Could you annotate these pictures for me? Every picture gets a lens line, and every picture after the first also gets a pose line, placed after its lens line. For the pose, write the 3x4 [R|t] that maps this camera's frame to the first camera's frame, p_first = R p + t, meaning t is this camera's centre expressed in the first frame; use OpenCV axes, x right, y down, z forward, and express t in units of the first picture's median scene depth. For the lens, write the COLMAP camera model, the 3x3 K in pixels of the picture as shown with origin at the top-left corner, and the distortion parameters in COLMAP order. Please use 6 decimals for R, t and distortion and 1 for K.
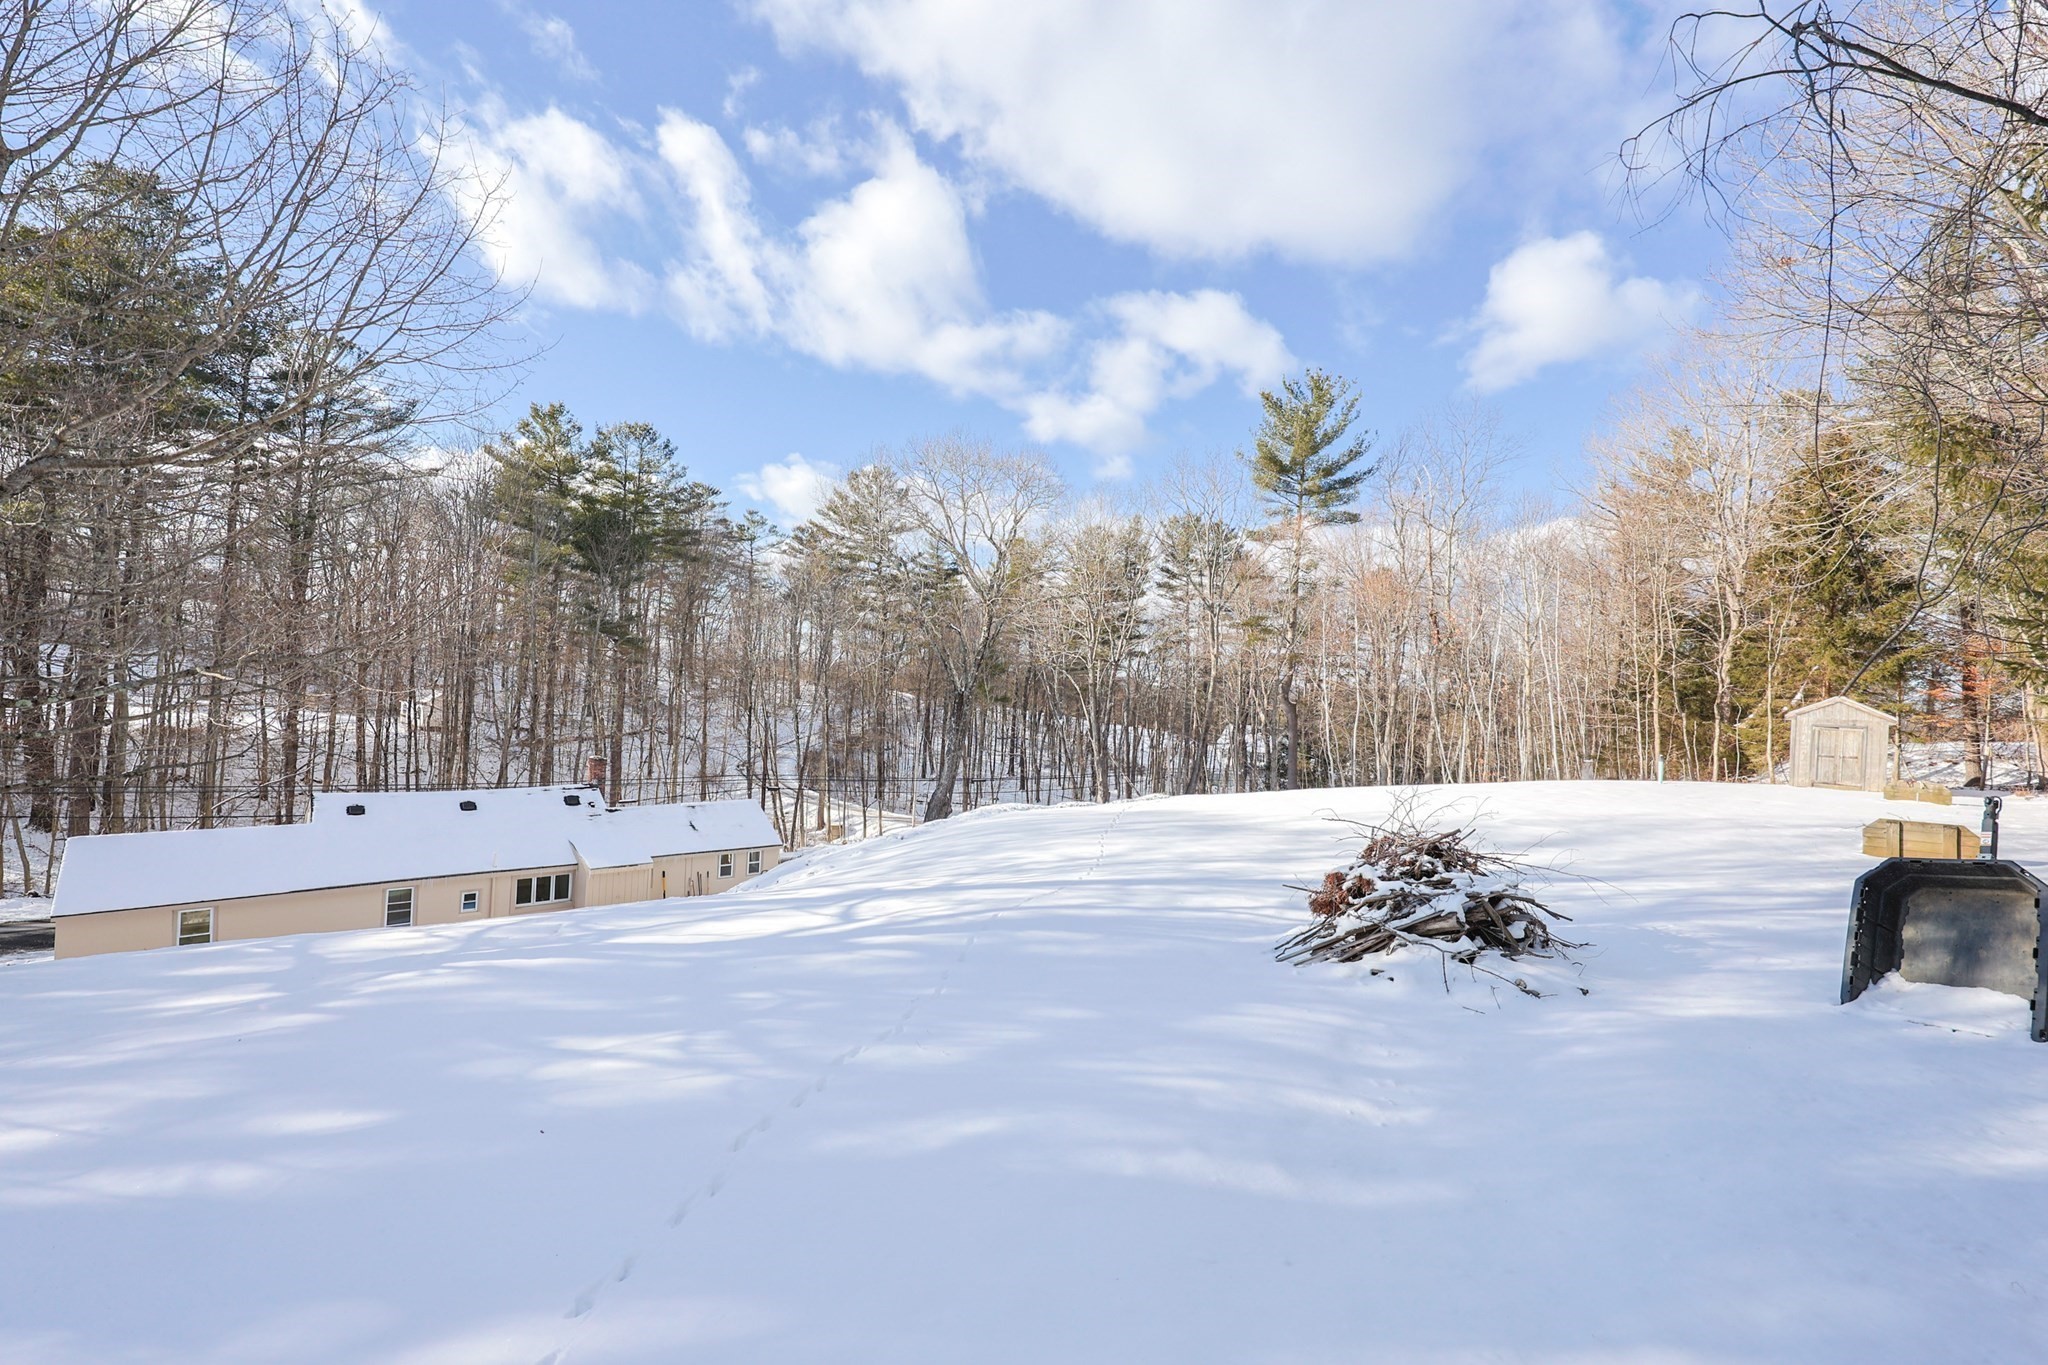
lens RADIAL K [[869.7, 0, 1033.9], [0, 869.7, 674.9], [0, 0, 1]] dist [-0.001891, -0.000144]
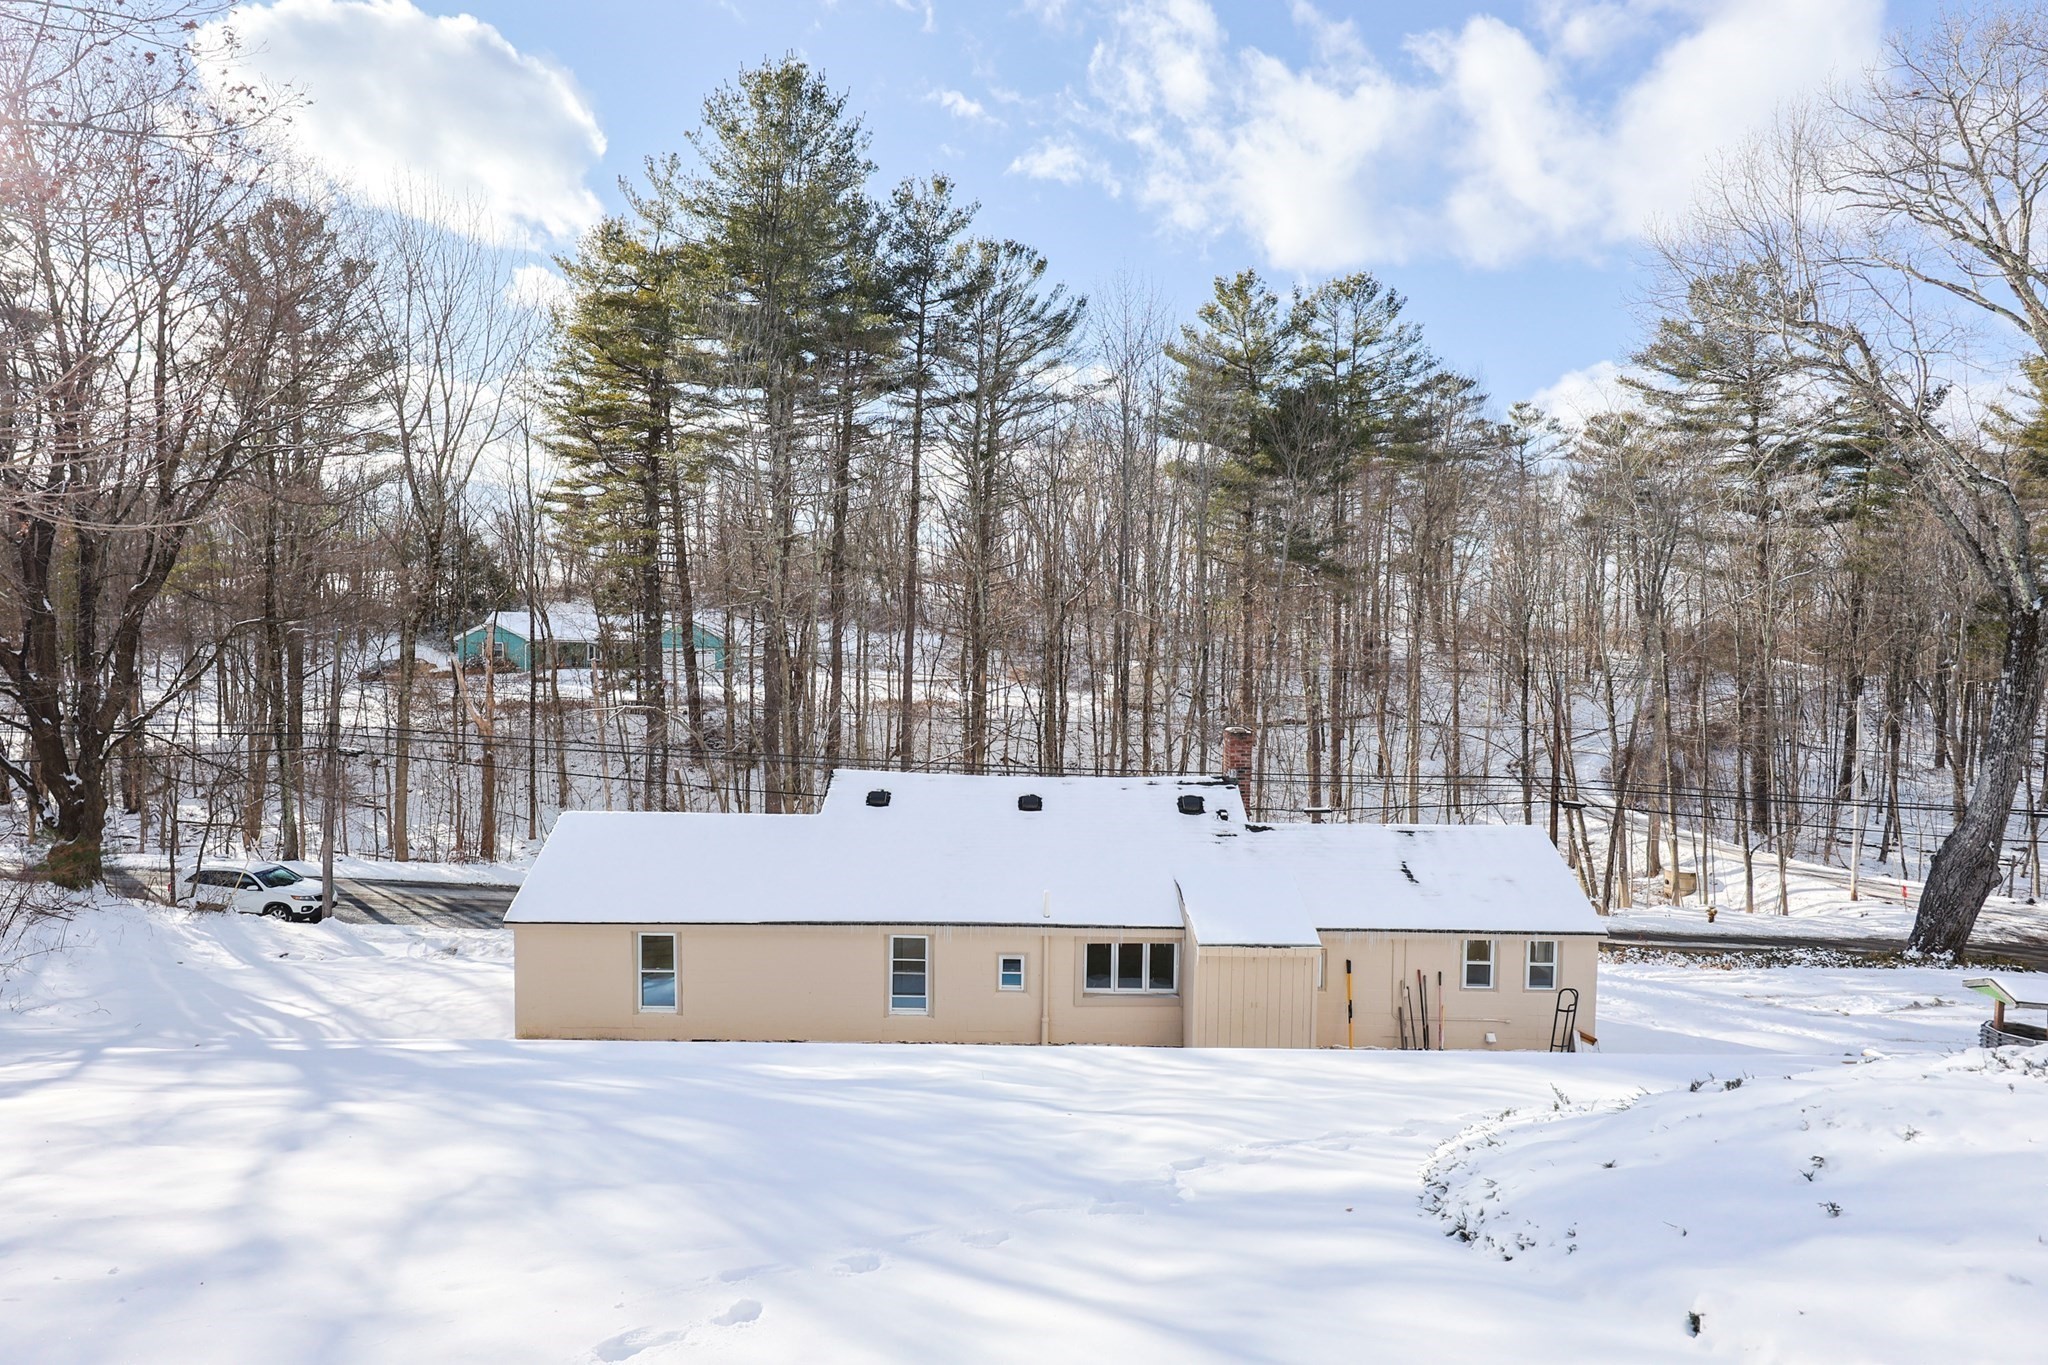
lens RADIAL K [[1059.9, 0, 1024.1], [0, 1059.9, 681.8], [0, 0, 1]] dist [0.004128, 0.000430]
pose [[0.727092, -0.011417, -0.686445, -0.063948], [0.029141, 0.999474, 0.014243, 0.023762], [0.685921, -0.030360, 0.727042, 0.195243]]
